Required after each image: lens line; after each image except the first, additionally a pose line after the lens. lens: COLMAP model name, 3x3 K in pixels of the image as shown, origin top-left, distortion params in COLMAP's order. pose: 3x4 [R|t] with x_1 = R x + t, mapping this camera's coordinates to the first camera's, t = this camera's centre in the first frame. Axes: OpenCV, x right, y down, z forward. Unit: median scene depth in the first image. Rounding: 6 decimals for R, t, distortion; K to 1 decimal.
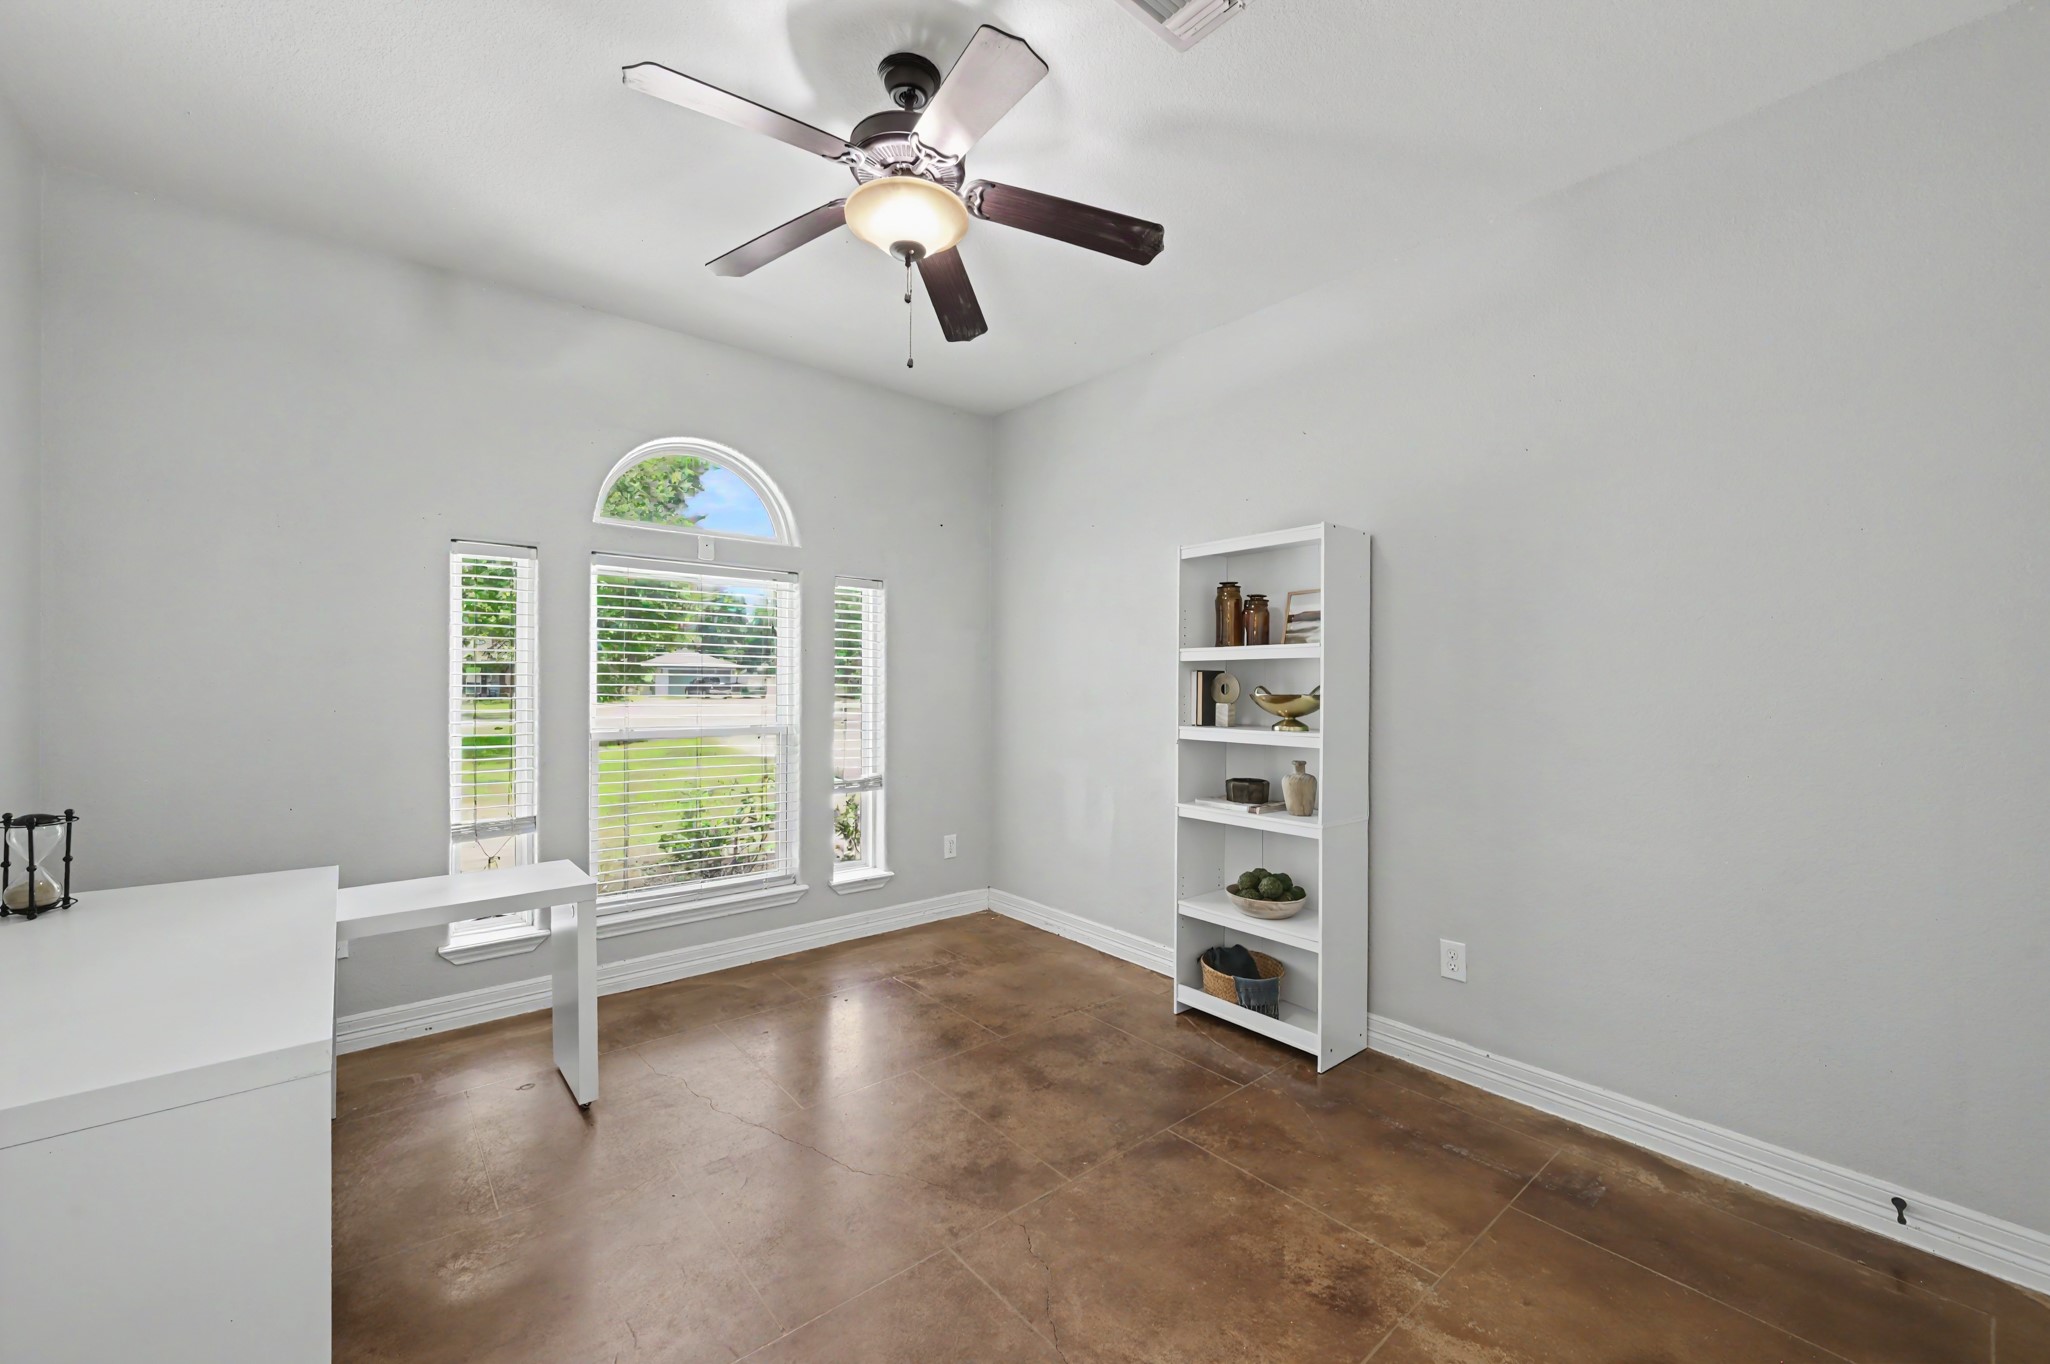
lens RADIAL K [[808.5, 0, 1026.8], [0, 808.5, 685.7], [0, 0, 1]] dist [-0.000998, -0.000202]
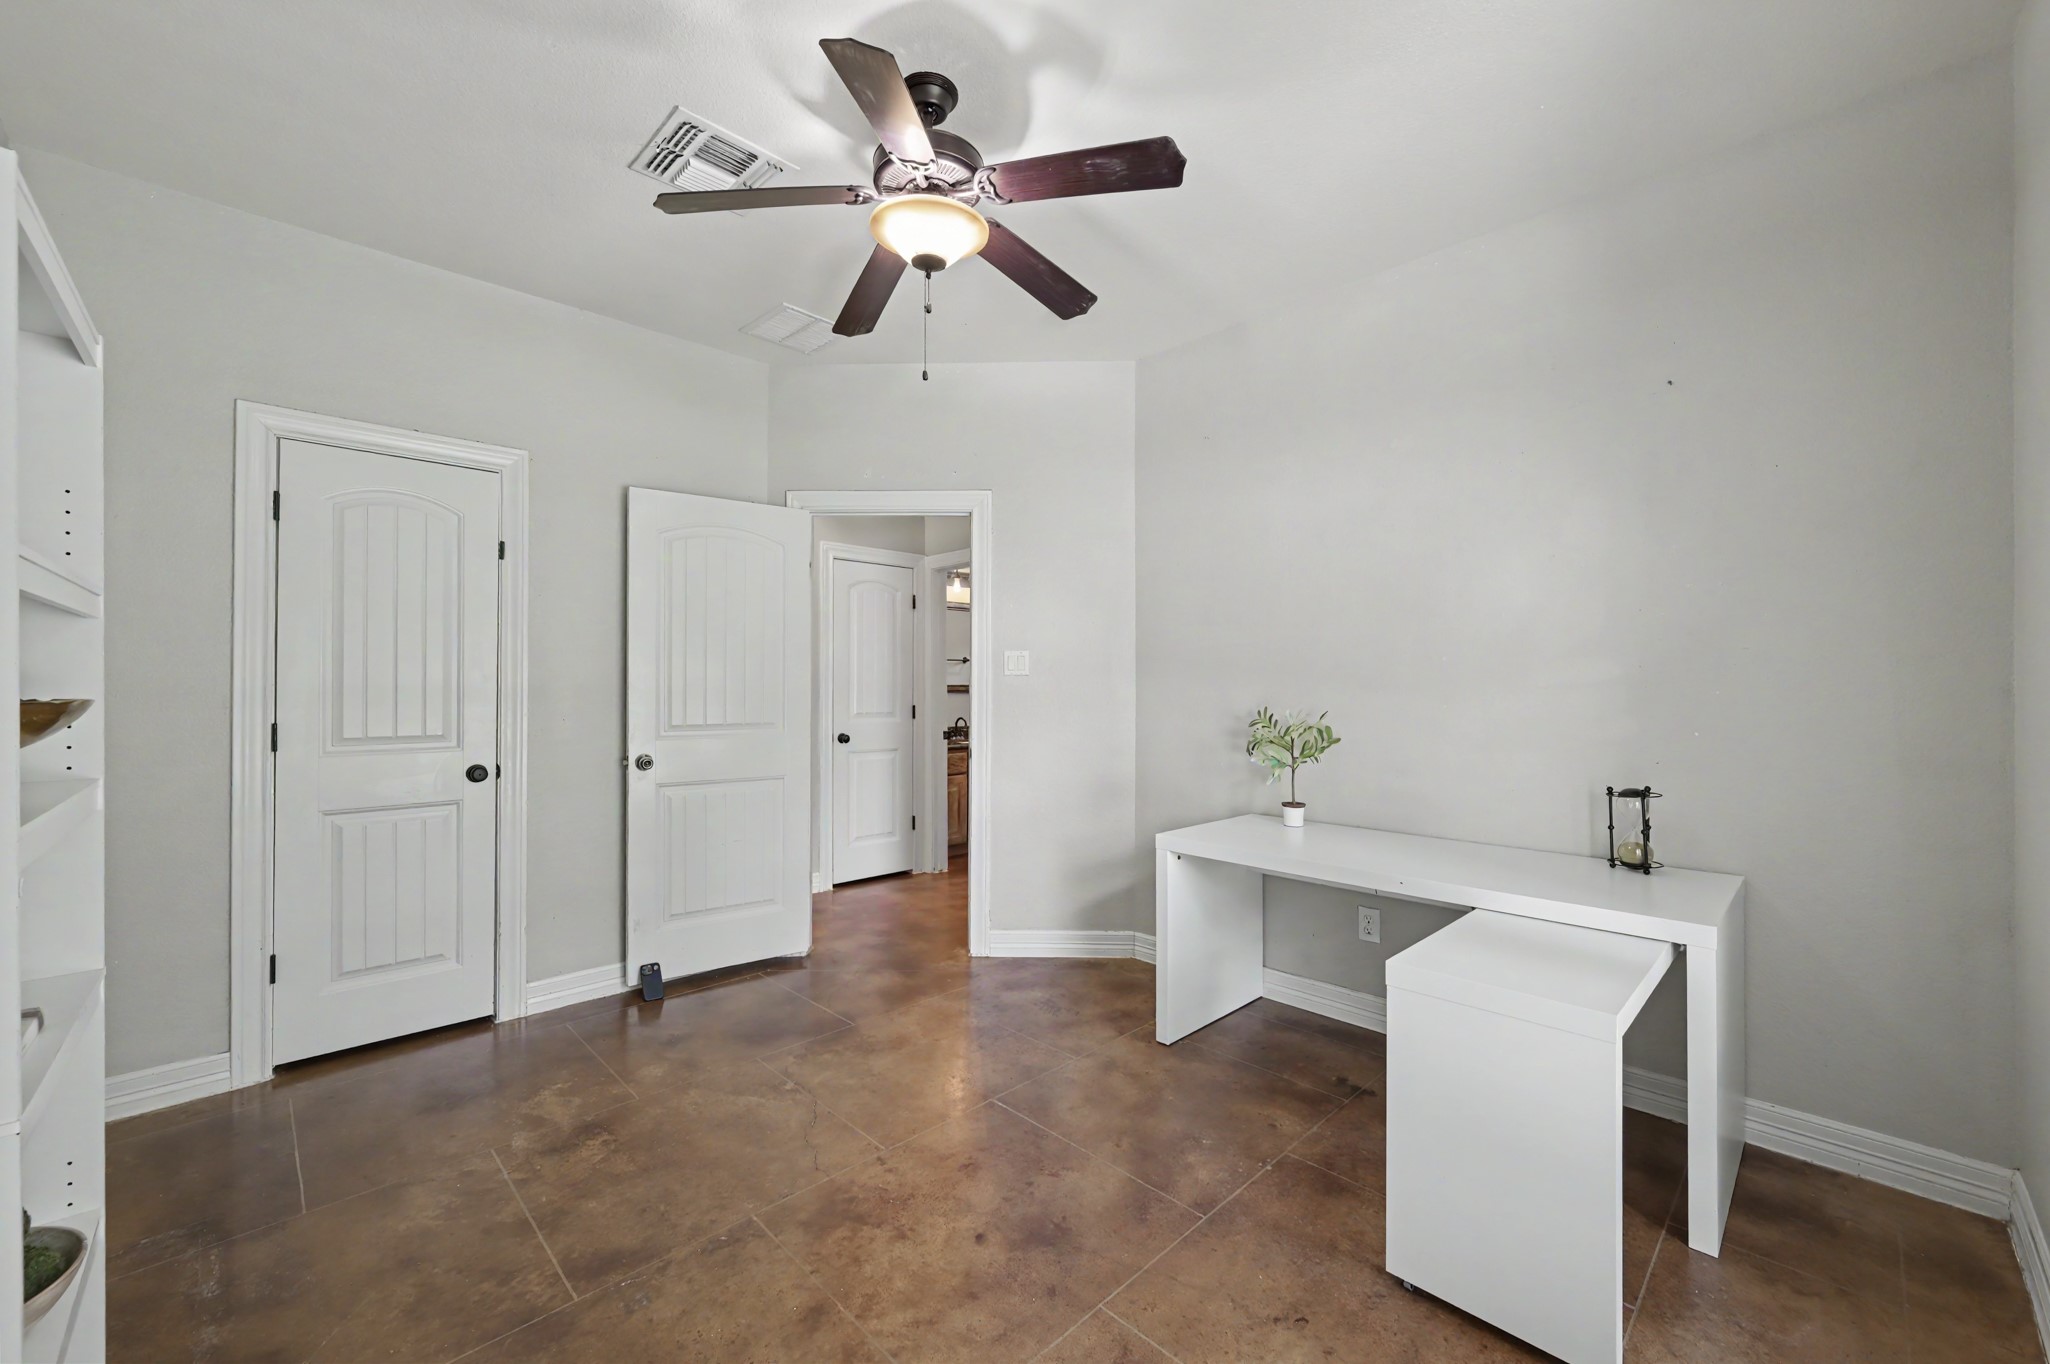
lens RADIAL K [[808.5, 0, 1022.7], [0, 808.5, 683.4], [0, 0, 1]] dist [-0.000998, -0.000202]
pose [[-0.997682, -0.000758, -0.068050, -0.191738], [-0.000348, 0.999982, -0.006037, 0.010314], [0.068053, -0.005999, -0.997664, 1.948472]]
